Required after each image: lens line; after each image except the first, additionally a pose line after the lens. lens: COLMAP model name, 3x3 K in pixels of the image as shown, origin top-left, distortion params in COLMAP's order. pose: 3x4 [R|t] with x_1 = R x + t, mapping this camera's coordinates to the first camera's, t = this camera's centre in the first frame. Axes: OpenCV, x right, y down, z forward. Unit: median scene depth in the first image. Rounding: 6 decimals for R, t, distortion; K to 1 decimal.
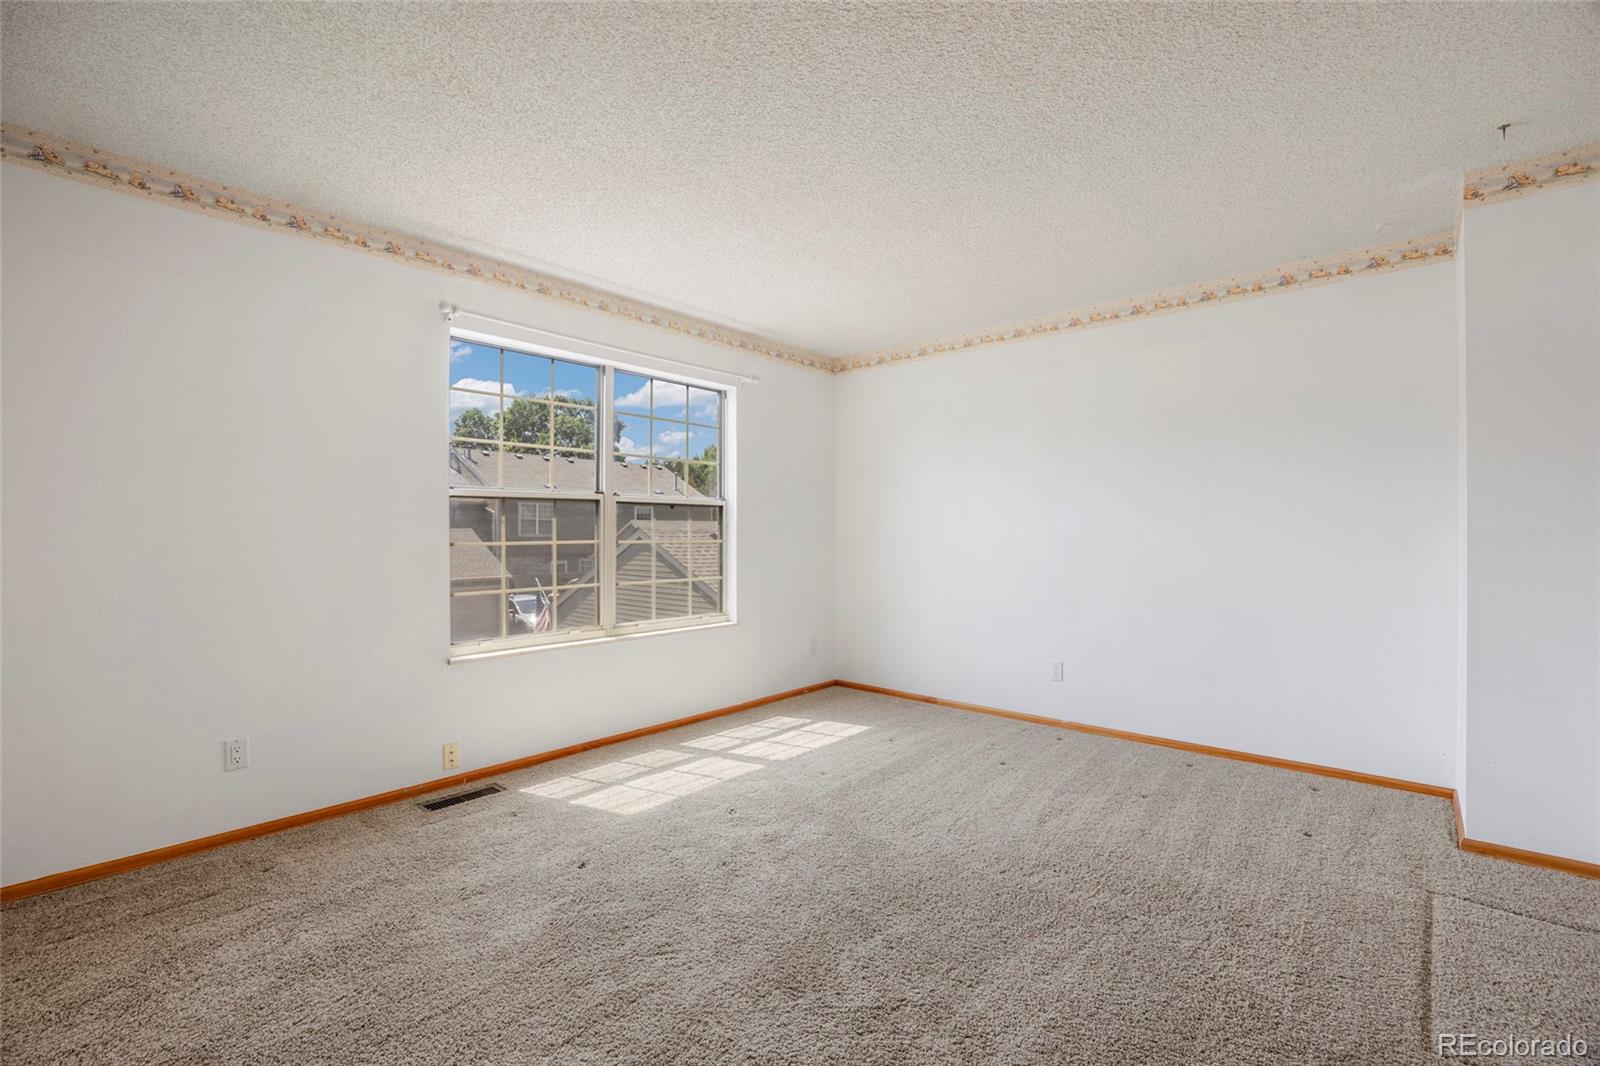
lens RADIAL K [[712.2, 0, 773.6], [0, 712.2, 532.9], [0, 0, 1]] dist [-0.013455, 0.001635]
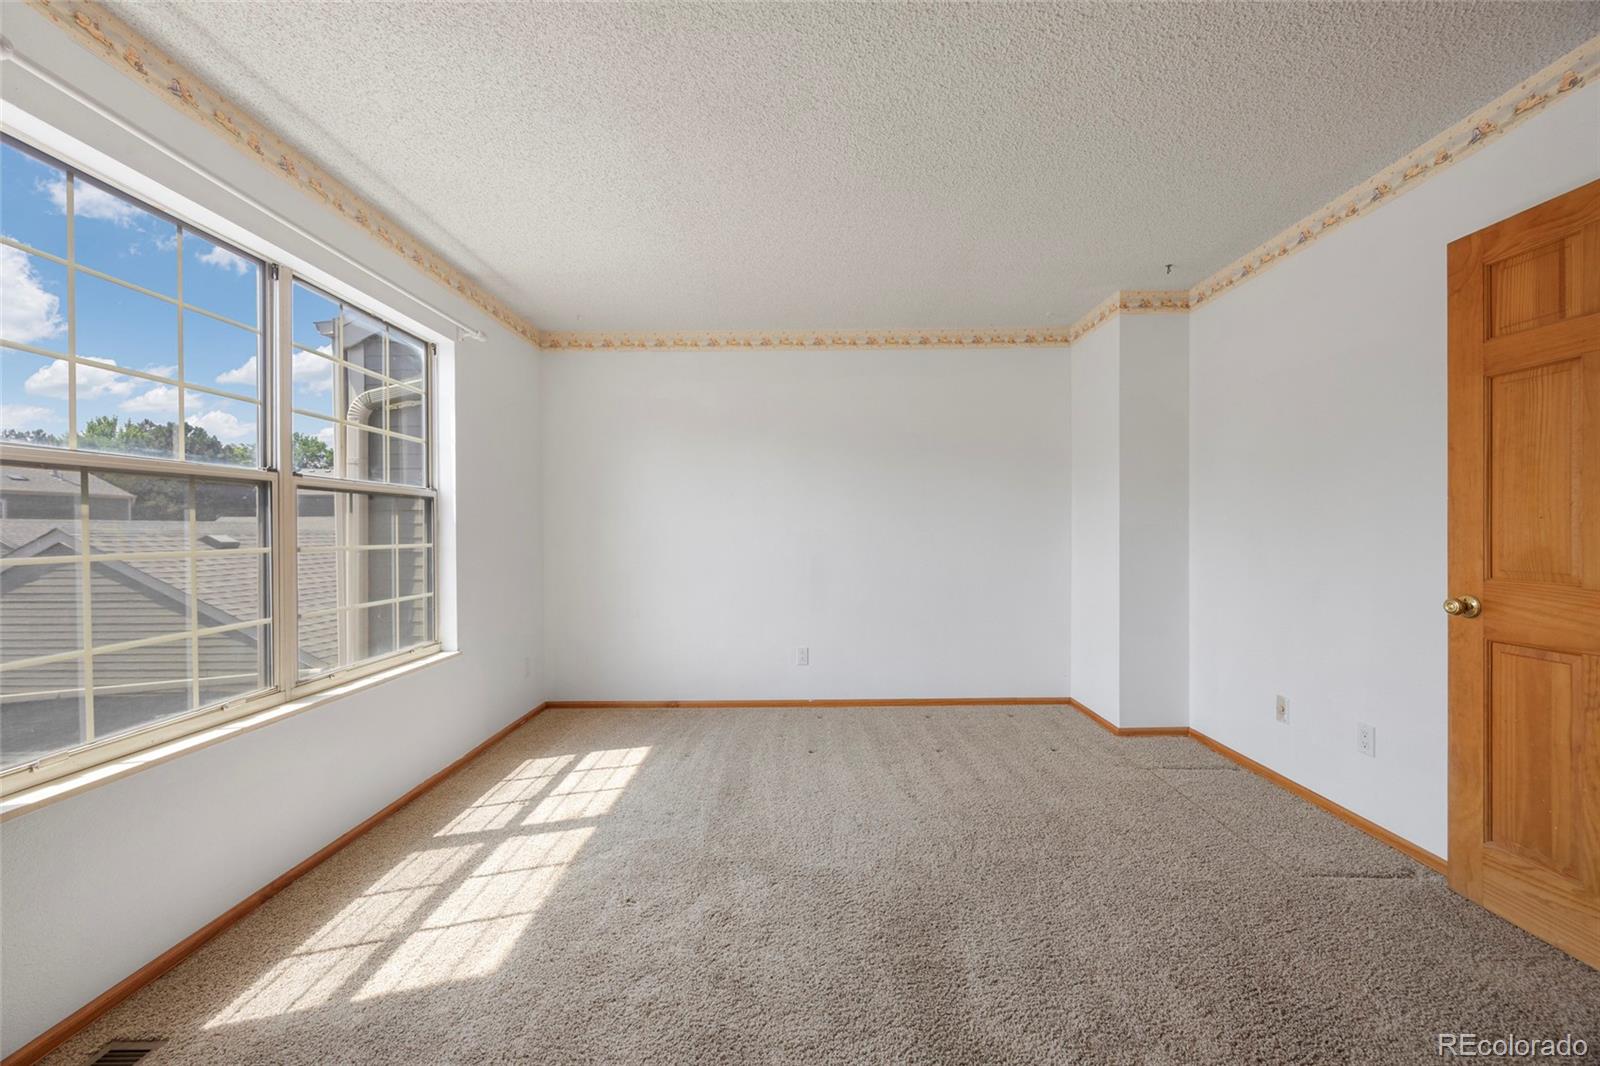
lens RADIAL K [[643.2, 0, 803.9], [0, 643.2, 532.6], [0, 0, 1]] dist [0.005290, 0.000061]
pose [[0.728596, -0.009175, 0.684882, -0.318753], [0.008692, 0.999954, 0.004148, -0.000869], [-0.684889, 0.002931, 0.728642, 0.307276]]
